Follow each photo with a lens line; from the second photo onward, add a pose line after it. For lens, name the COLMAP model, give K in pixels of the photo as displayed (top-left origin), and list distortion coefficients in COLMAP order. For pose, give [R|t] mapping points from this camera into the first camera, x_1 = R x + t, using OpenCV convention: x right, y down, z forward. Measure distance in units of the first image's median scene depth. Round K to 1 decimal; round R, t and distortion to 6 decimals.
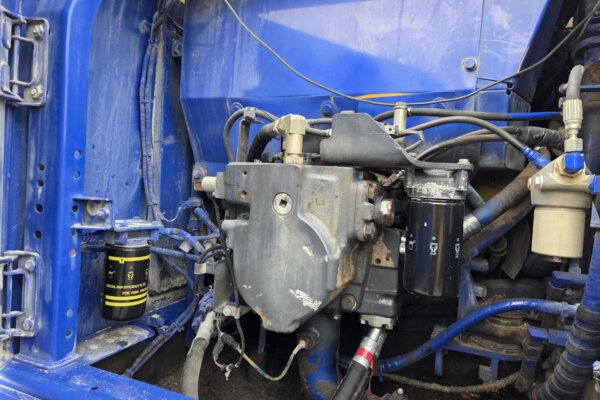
lens RADIAL K [[396.4, 0, 300.0], [0, 396.4, 200.0], [0, 0, 1]] dist [0.067250, -0.047818]
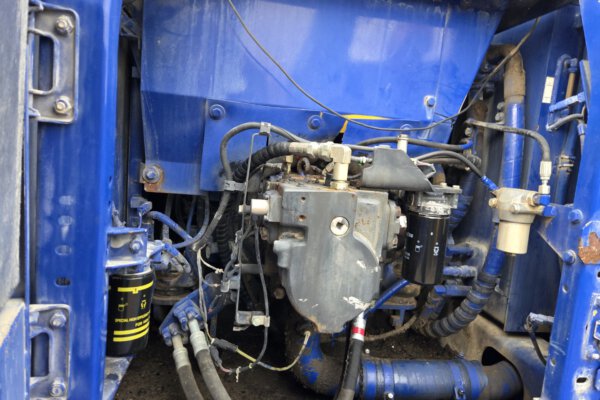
lens RADIAL K [[396.4, 0, 300.0], [0, 396.4, 200.0], [0, 0, 1]] dist [0.067250, -0.047818]
pose [[0.856017, -0.052490, 0.514275, -0.697175], [-0.013105, 0.992309, 0.123094, -0.196286], [-0.516781, -0.112110, 0.848745, 0.092590]]
